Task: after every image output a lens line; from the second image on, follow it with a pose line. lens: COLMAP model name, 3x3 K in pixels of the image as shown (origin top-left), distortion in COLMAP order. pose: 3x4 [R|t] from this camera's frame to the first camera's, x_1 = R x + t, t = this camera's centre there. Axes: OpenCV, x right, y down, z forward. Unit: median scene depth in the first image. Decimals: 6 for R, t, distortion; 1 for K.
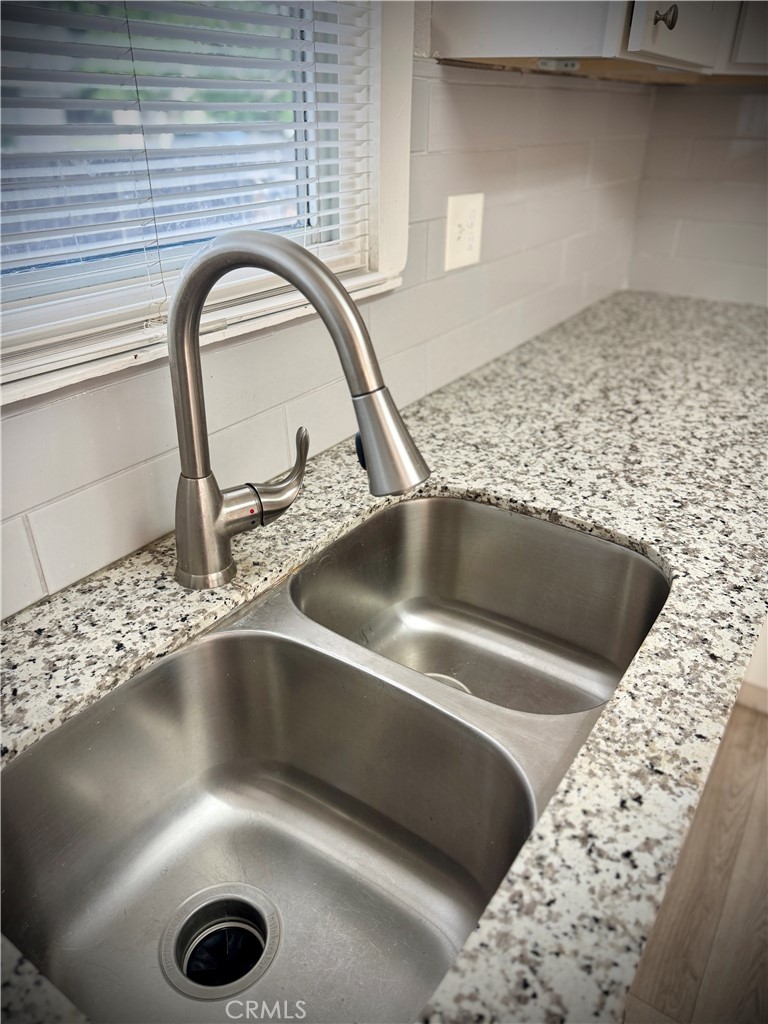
lens RADIAL K [[731.5, 0, 382.2], [0, 731.5, 505.8], [0, 0, 1]] dist [0.056366, -0.068875]
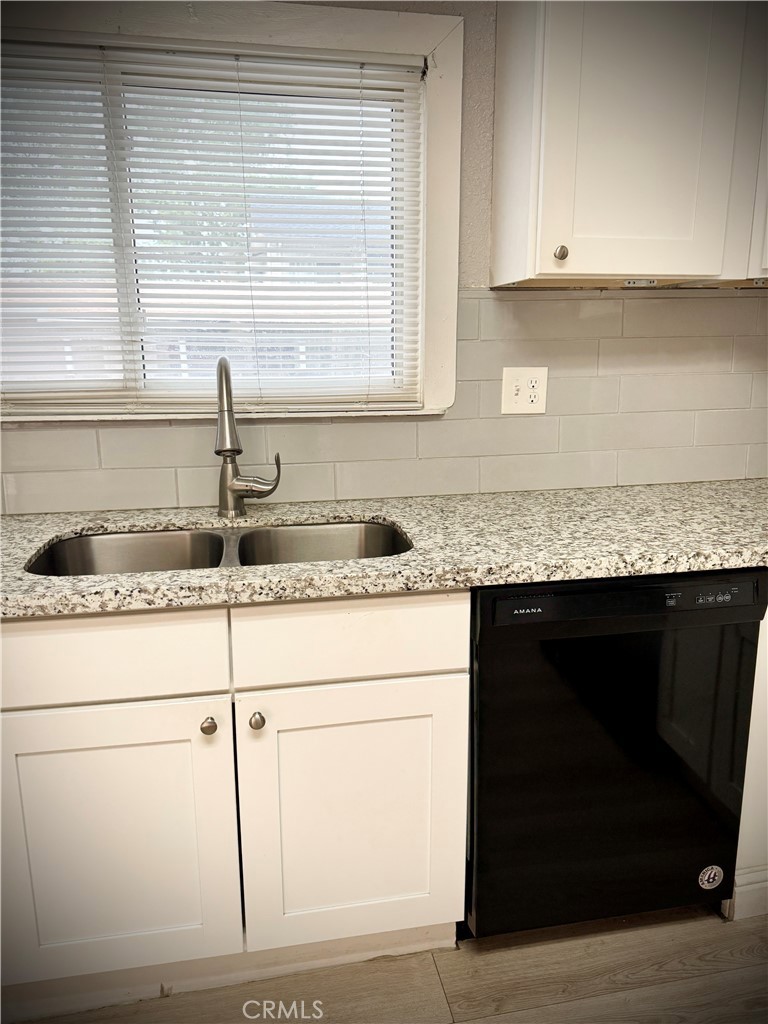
lens RADIAL K [[731.5, 0, 384.5], [0, 731.5, 508.3], [0, 0, 1]] dist [0.056366, -0.068875]
pose [[0.701359, 0.133231, -0.700246, 1.296756], [-0.324828, 0.934184, -0.147603, 0.206369], [0.634494, 0.330983, 0.698476, -0.161078]]
